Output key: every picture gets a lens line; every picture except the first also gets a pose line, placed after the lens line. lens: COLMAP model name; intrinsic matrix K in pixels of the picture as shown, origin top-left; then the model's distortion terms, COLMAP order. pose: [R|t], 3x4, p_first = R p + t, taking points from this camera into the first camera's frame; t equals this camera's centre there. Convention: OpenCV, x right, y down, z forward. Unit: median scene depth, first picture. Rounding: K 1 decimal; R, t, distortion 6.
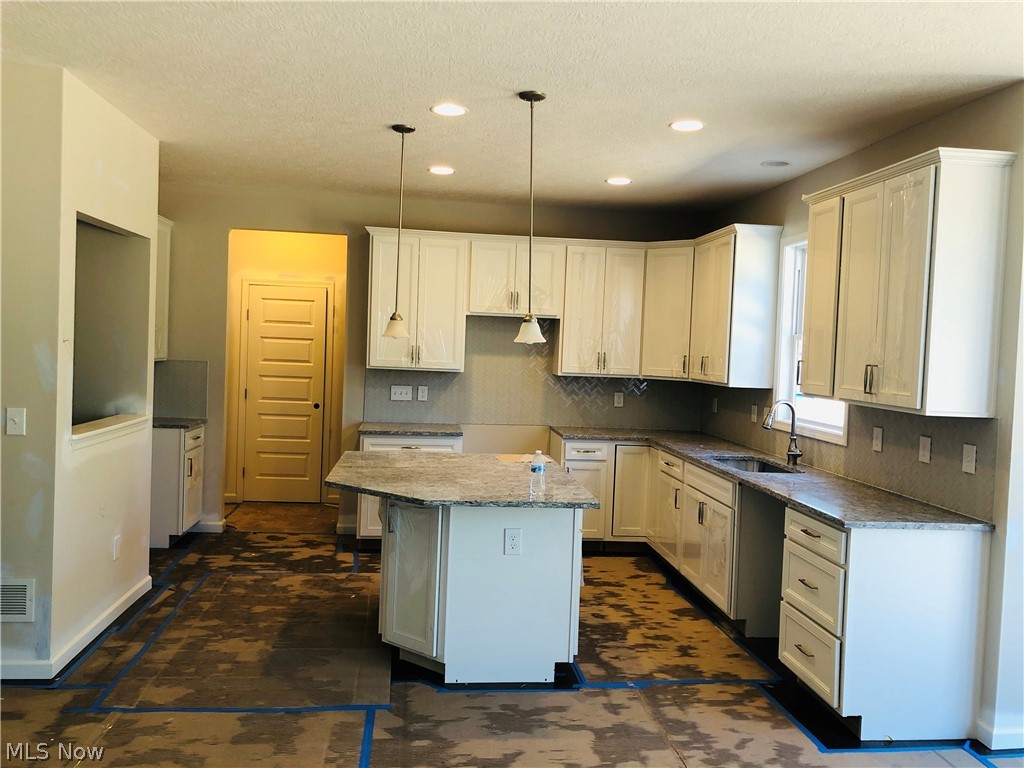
lens RADIAL K [[845.4, 0, 510.0], [0, 845.4, 373.4], [0, 0, 1]] dist [0.023030, -0.007858]
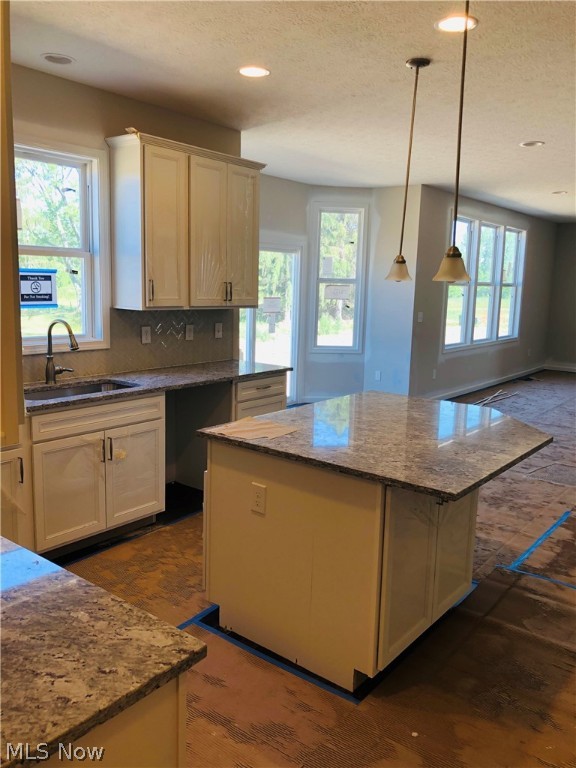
lens RADIAL K [[634.1, 0, 304.1], [0, 634.1, 381.3], [0, 0, 1]] dist [0.023030, -0.007858]
pose [[-0.726423, -0.170434, 0.665779, -0.426122], [-0.037759, 0.977196, 0.208957, -0.069845], [-0.686209, 0.126652, -0.716293, 1.499216]]
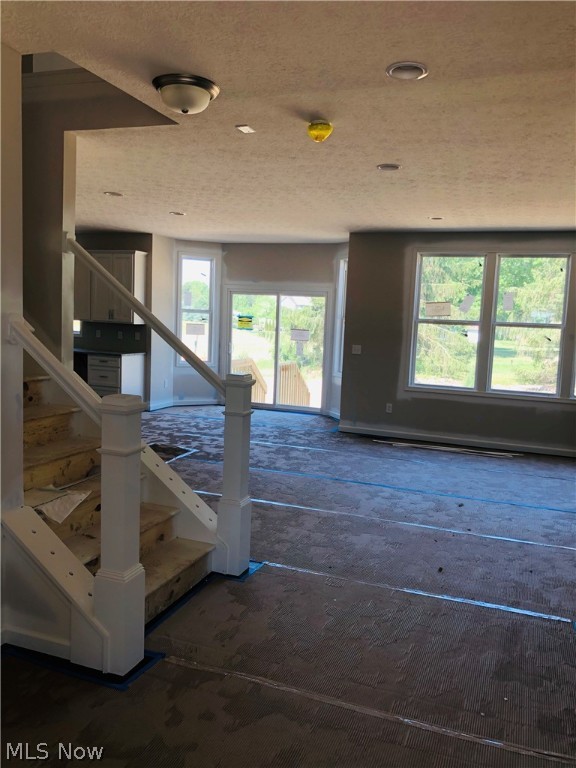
lens RADIAL K [[634.1, 0, 304.1], [0, 634.1, 381.3], [0, 0, 1]] dist [0.023030, -0.007858]
pose [[0.441298, -0.113708, 0.890127, -1.252134], [0.003193, 0.992132, 0.125155, -0.035030], [-0.897355, -0.052388, 0.438189, -0.657784]]
